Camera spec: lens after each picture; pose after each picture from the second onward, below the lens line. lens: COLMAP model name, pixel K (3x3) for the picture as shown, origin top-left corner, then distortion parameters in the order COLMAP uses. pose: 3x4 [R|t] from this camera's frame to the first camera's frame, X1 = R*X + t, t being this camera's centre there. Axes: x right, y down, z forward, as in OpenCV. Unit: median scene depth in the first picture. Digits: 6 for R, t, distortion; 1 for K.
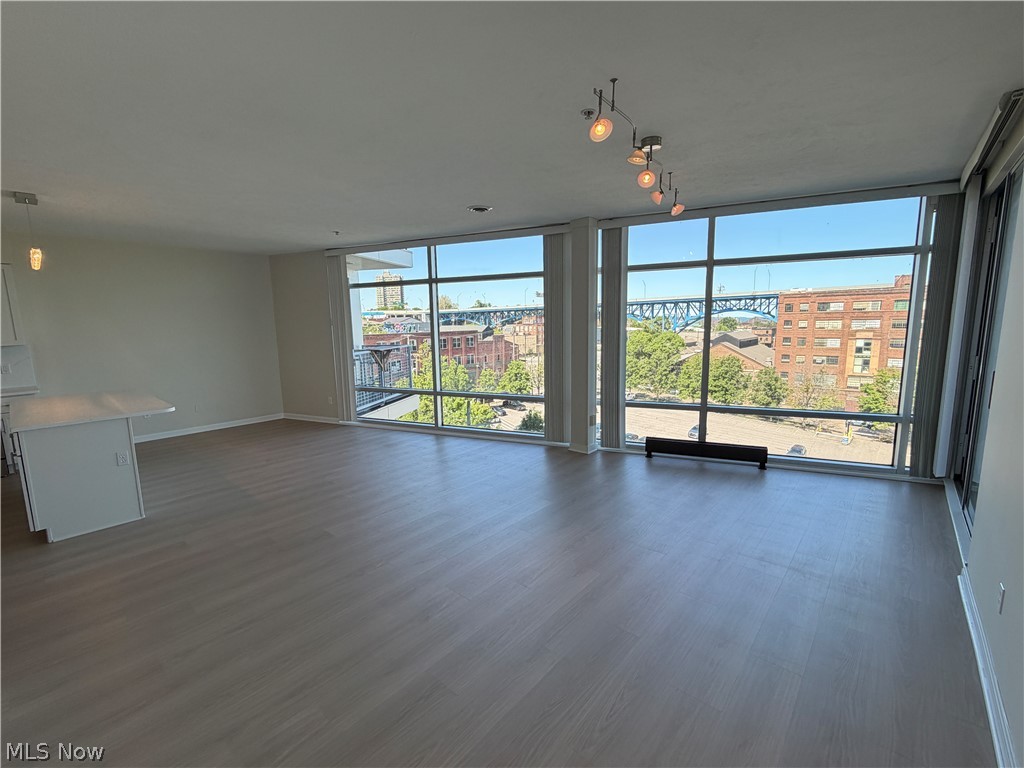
lens RADIAL K [[433.1, 0, 508.8], [0, 433.1, 384.9], [0, 0, 1]] dist [0.001187, 0.000050]
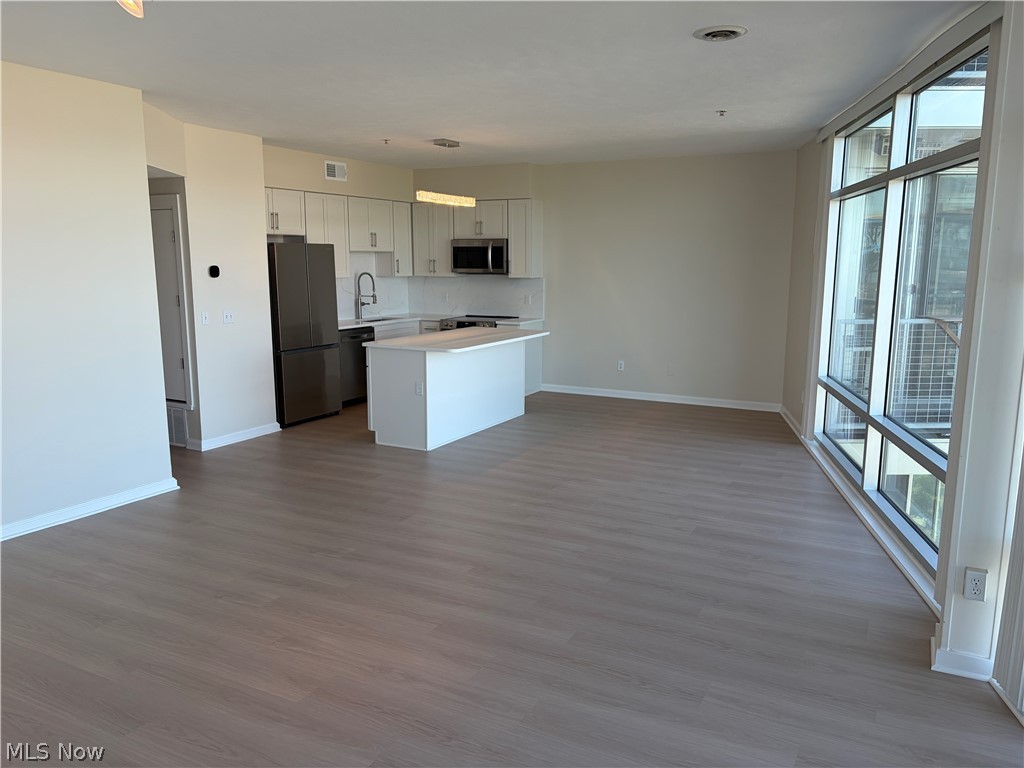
lens RADIAL K [[774.8, 0, 517.7], [0, 774.8, 385.7], [0, 0, 1]] dist [0.067719, -0.076651]
pose [[0.240655, 0.176891, -0.954356, 0.499454], [-0.148719, 0.978362, 0.143839, -0.073641], [0.959150, 0.107316, 0.261755, 0.379096]]
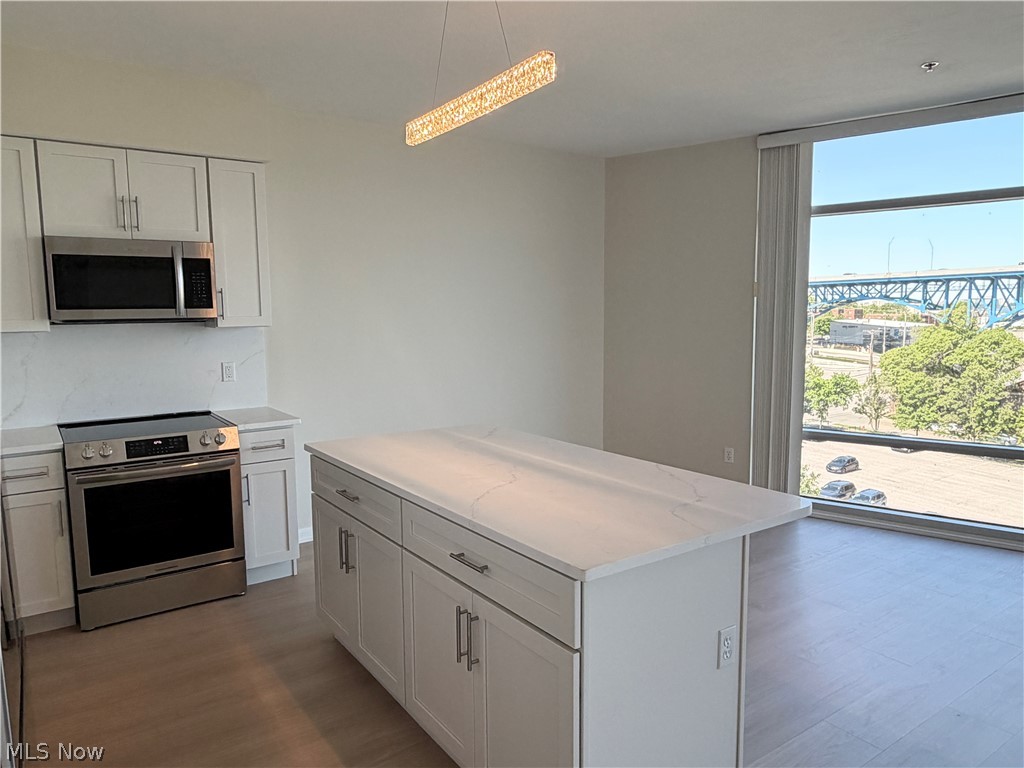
lens RADIAL K [[692.6, 0, 517.6], [0, 692.6, 384.6], [0, 0, 1]] dist [-0.000810, -0.003121]
pose [[0.973937, 0.034773, -0.224139, -0.483672], [-0.042064, 0.998727, -0.027833, -0.009689], [0.222886, 0.036536, 0.974160, 0.212539]]
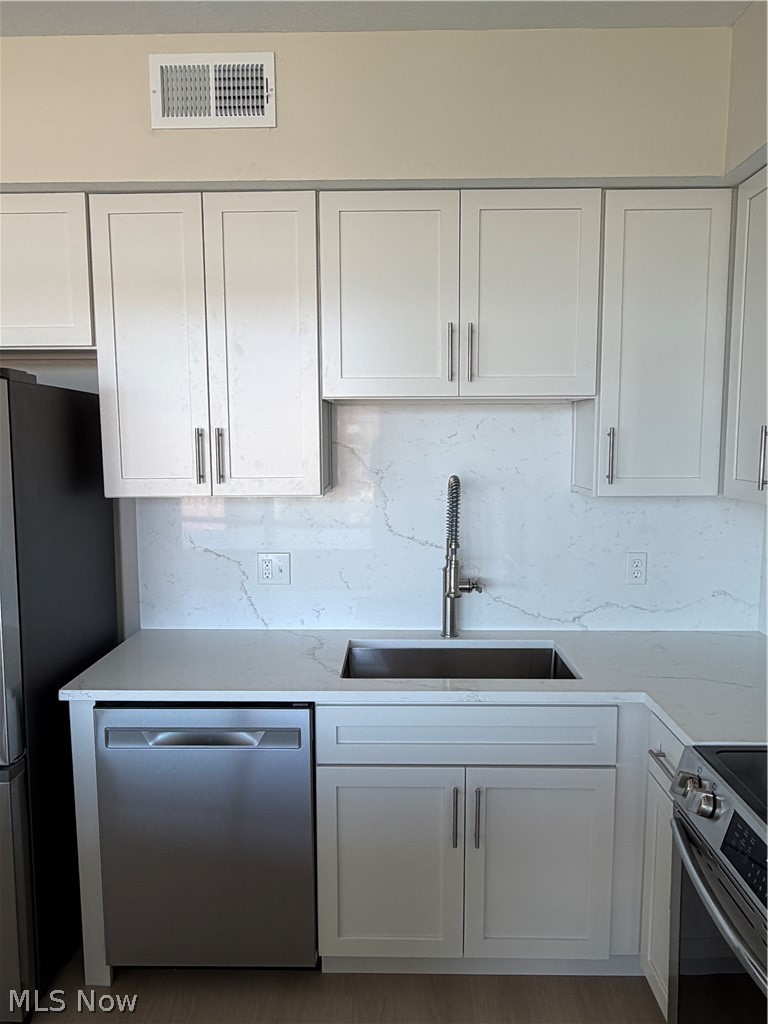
lens RADIAL K [[692.6, 0, 384.0], [0, 692.6, 512.0], [0, 0, 1]] dist [-0.000810, -0.003121]
pose [[-0.759187, 0.091939, -0.644347, -0.666133], [-0.079066, 0.969615, 0.231508, -0.089368], [0.646053, 0.226704, -0.728849, 0.681058]]
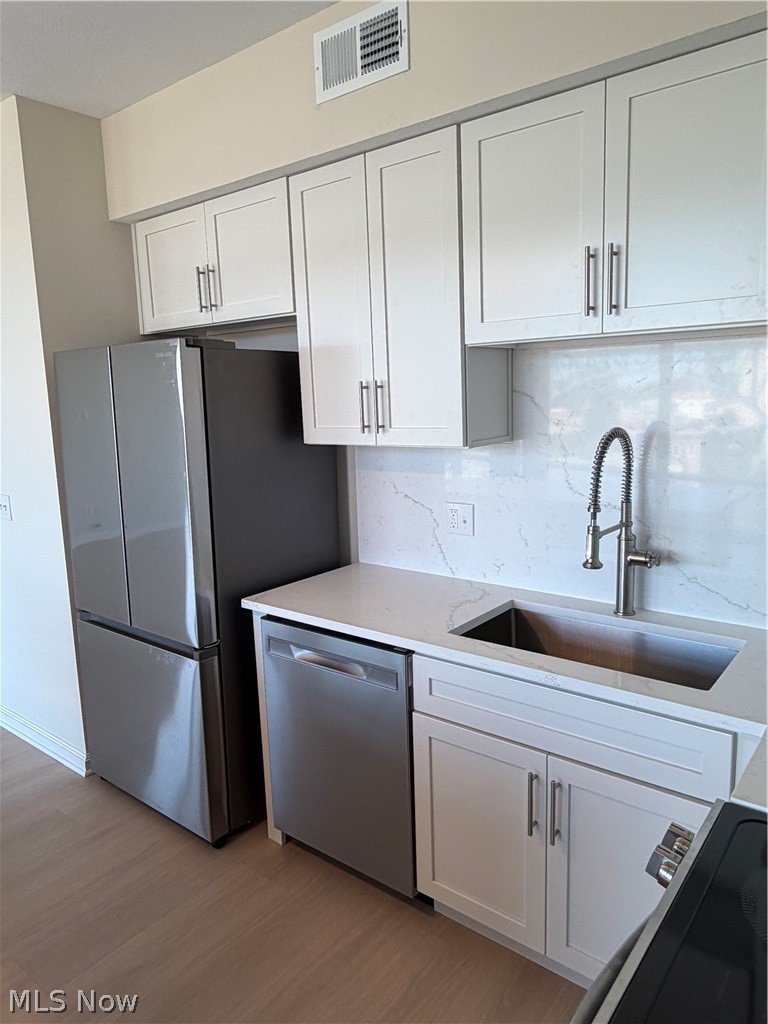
lens RADIAL K [[699.2, 0, 387.2], [0, 699.2, 509.5], [0, 0, 1]] dist [0.003083, -0.002265]
pose [[-0.996976, 0.059594, -0.049880, -0.796842], [0.041177, 0.949420, 0.311297, -0.092963], [0.065908, 0.308301, -0.949003, 0.731439]]
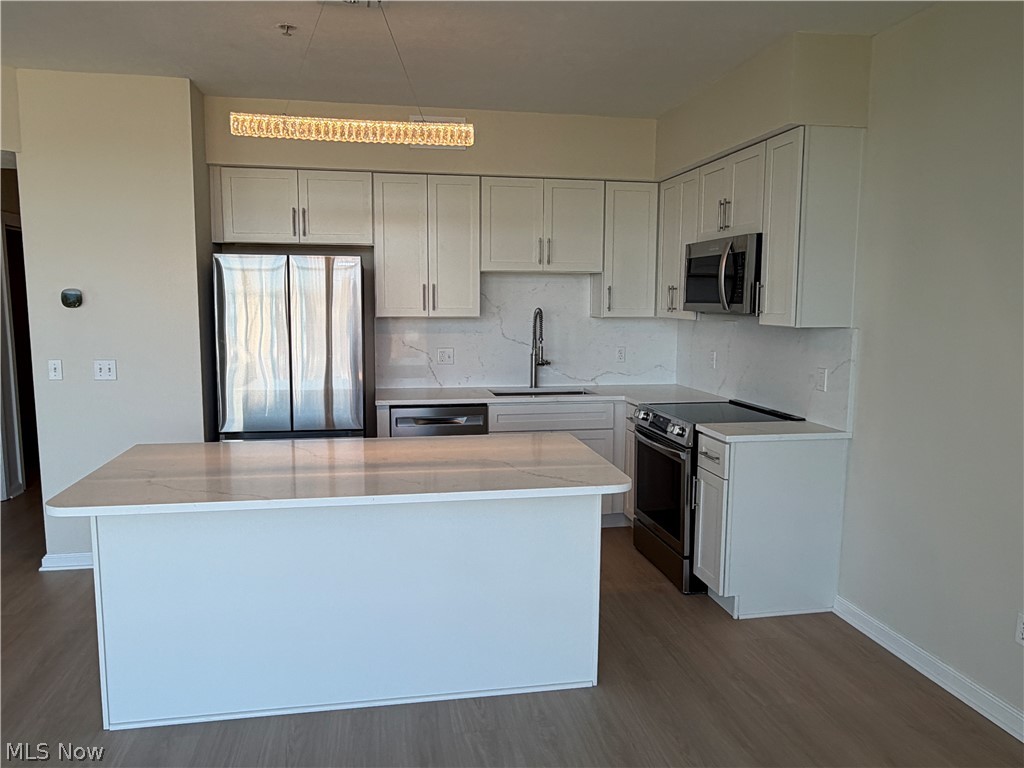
lens RADIAL K [[734.5, 0, 515.7], [0, 734.5, 387.8], [0, 0, 1]] dist [0.001252, 0.000818]
pose [[-0.613911, 0.110444, -0.781611, -0.303938], [-0.111862, 0.967999, 0.224643, -0.118496], [0.781409, 0.225344, -0.581911, 0.889230]]
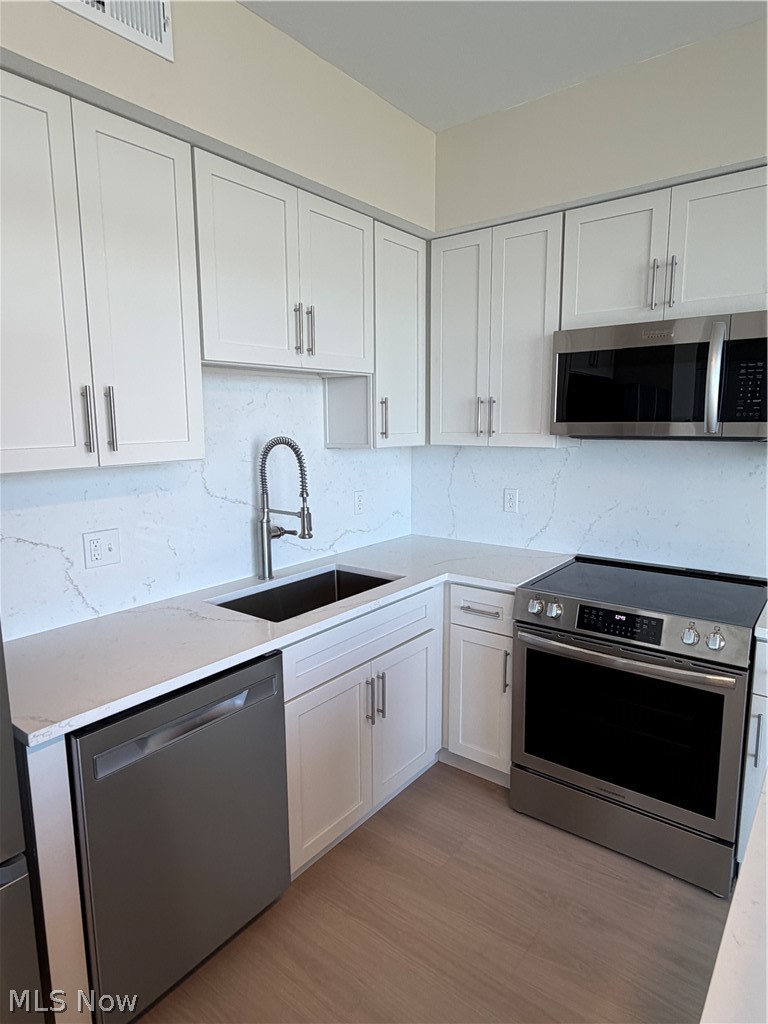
lens RADIAL K [[598.6, 0, 380.6], [0, 598.6, 510.7], [0, 0, 1]] dist [-0.001847, -0.001728]
pose [[0.061212, 0.169400, -0.983645, -0.570541], [-0.141113, 0.977063, 0.159486, -0.053204], [0.988099, 0.129042, 0.083713, 0.490774]]
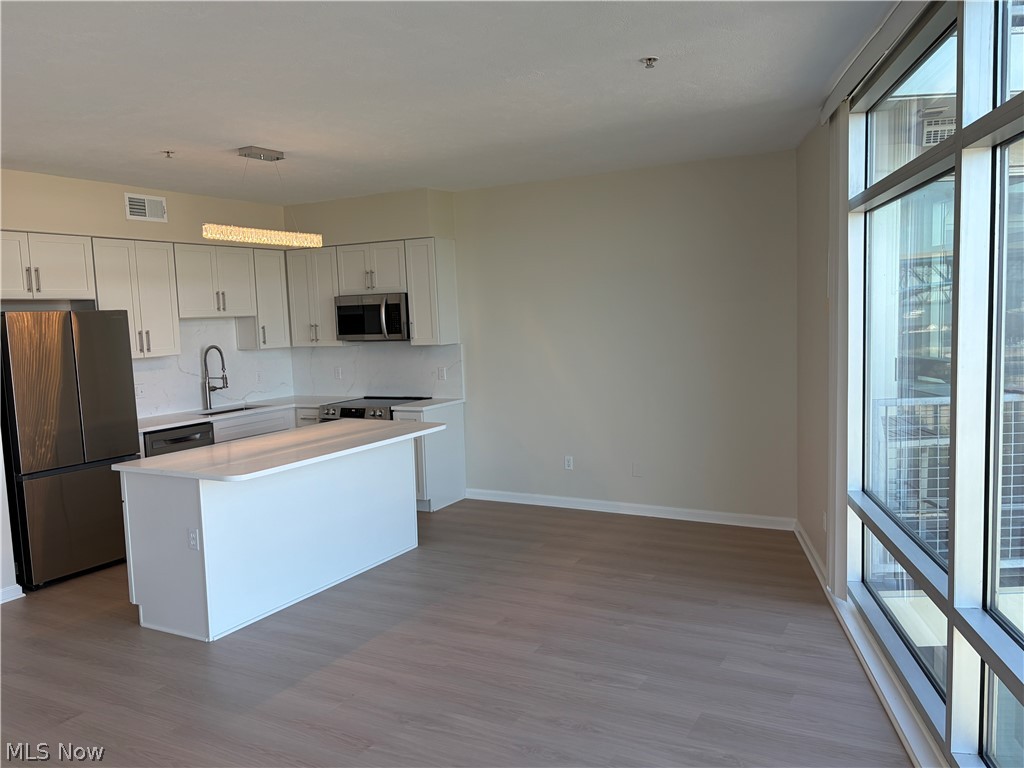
lens RADIAL K [[796.3, 0, 518.9], [0, 796.3, 388.7], [0, 0, 1]] dist [0.060477, -0.076307]
pose [[0.222970, 0.102769, -0.969393, 0.180697], [-0.111612, 0.990579, 0.079343, -0.102677], [0.968415, 0.090505, 0.232340, 0.604295]]
